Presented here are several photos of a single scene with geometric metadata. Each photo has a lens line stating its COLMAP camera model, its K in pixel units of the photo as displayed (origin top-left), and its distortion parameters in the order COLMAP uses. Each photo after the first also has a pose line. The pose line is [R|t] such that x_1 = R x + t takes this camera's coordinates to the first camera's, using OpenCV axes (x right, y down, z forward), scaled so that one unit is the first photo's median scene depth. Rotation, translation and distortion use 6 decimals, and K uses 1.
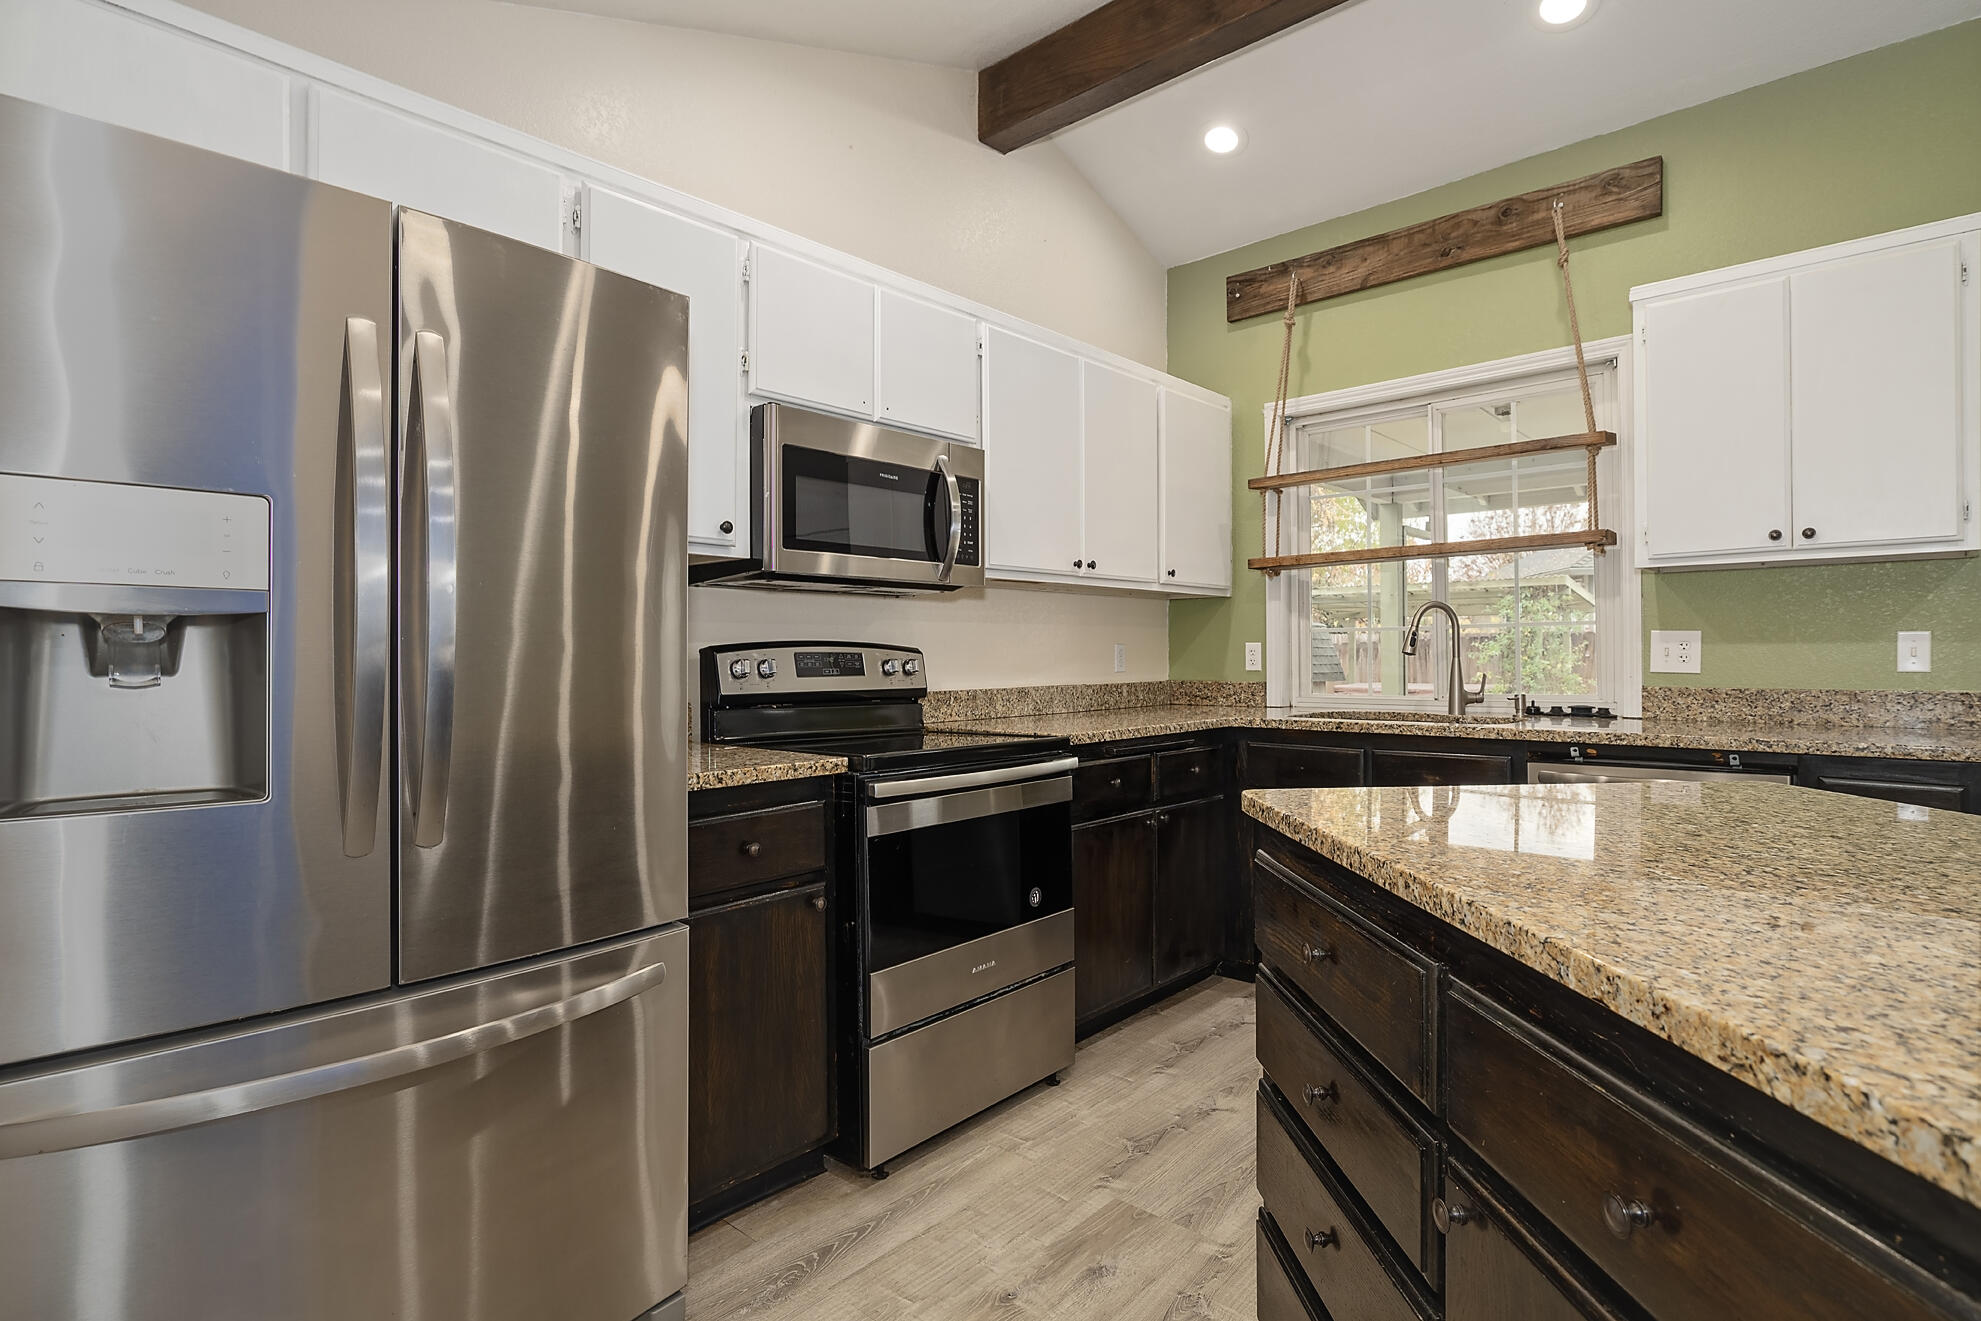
lens RADIAL K [[1019.8, 0, 991.1], [0, 1019.8, 658.2], [0, 0, 1]] dist [-0.004541, 0.000795]
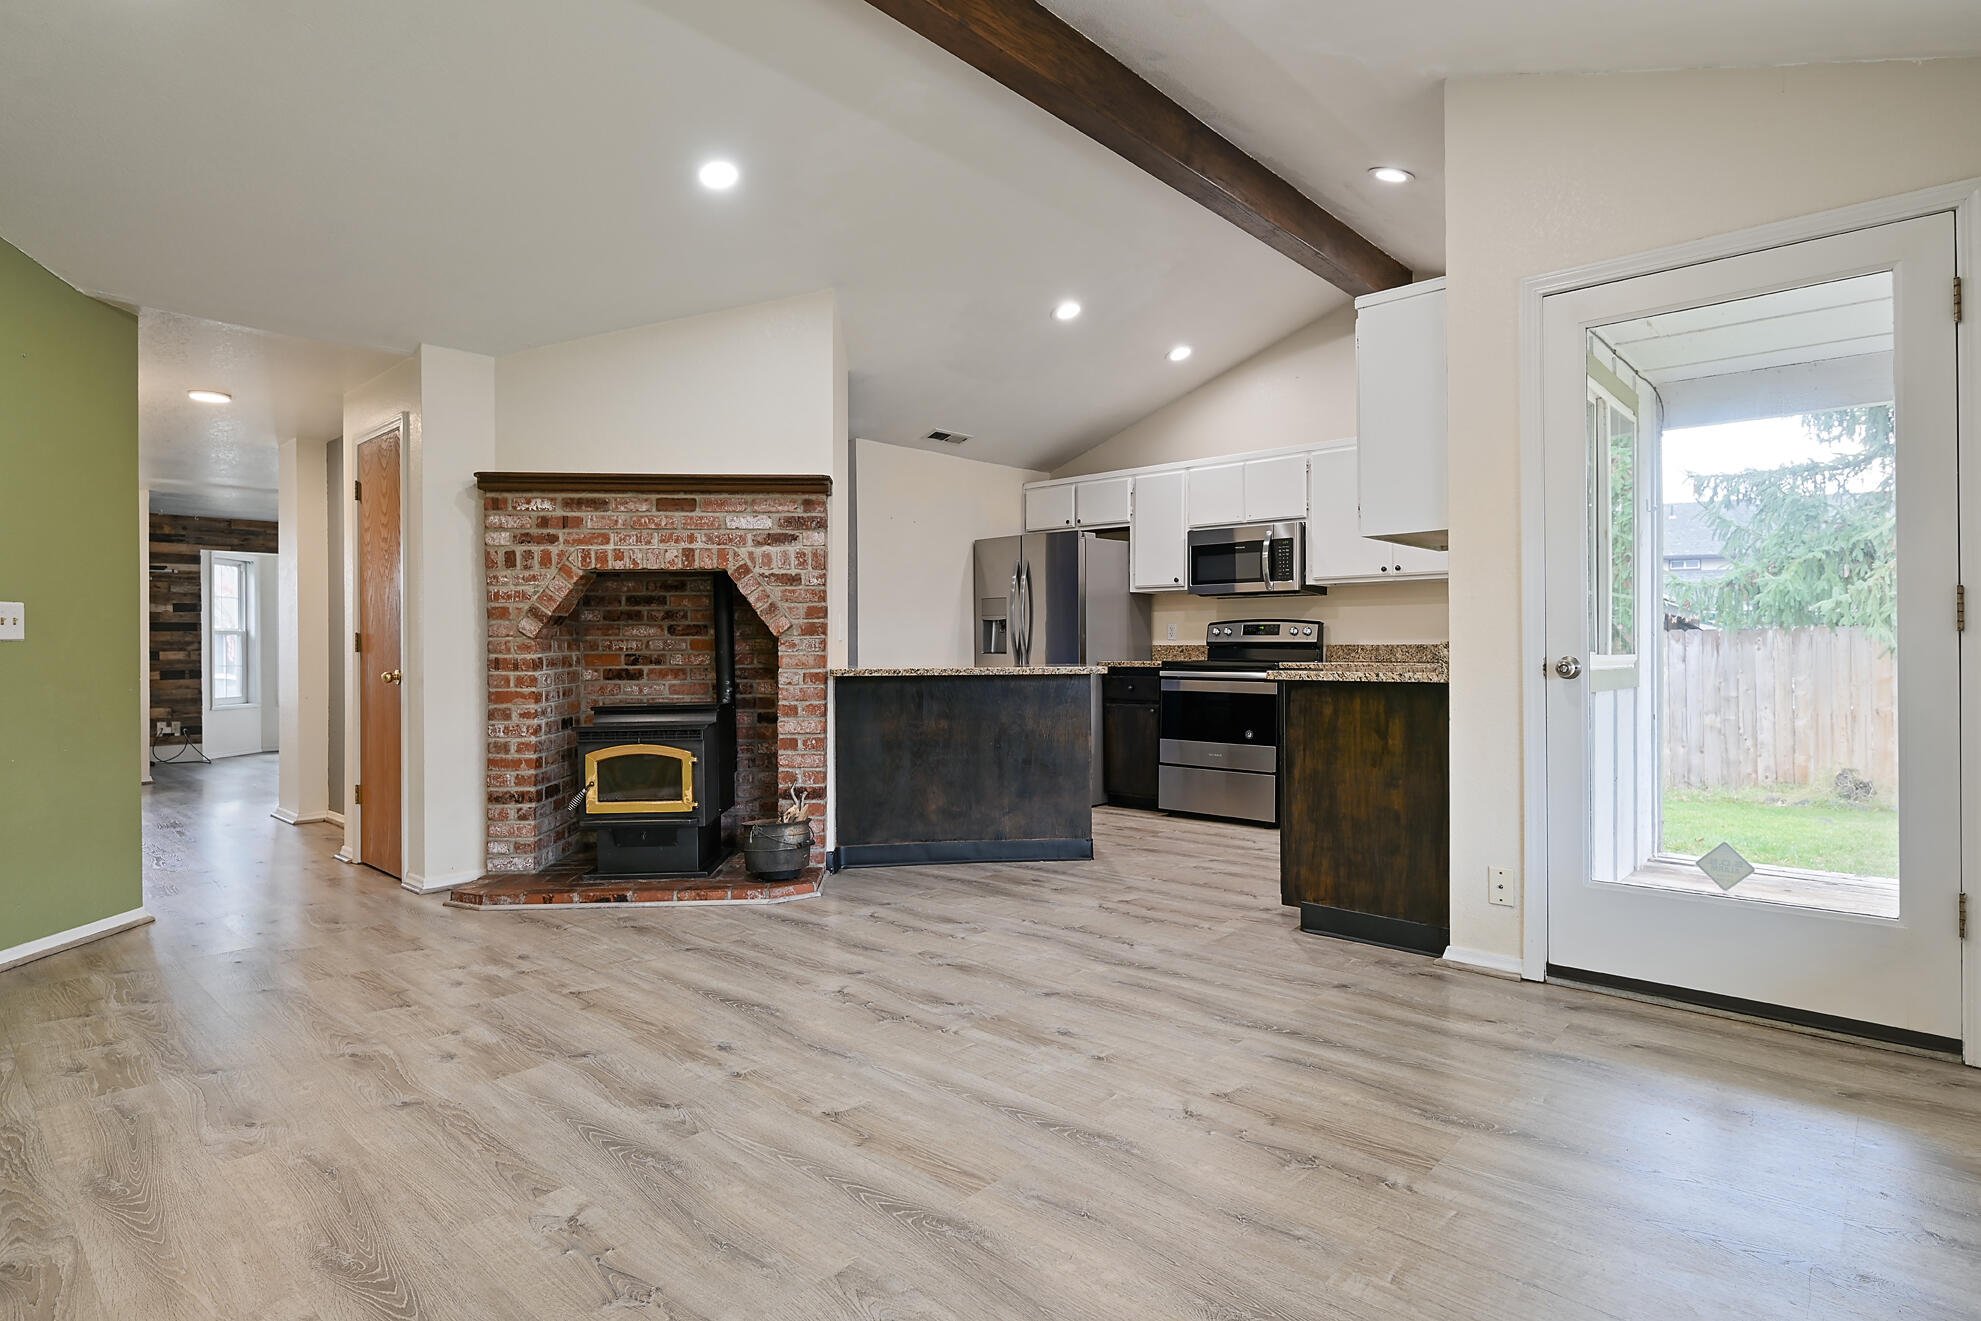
lens RADIAL K [[1019.8, 0, 991.8], [0, 1019.8, 650.7], [0, 0, 1]] dist [-0.004541, 0.000795]
pose [[-0.014437, 0.009066, -0.999855, 2.239220], [-0.002643, 0.999955, 0.009106, 0.035031], [0.999892, 0.002774, -0.014412, 0.477227]]
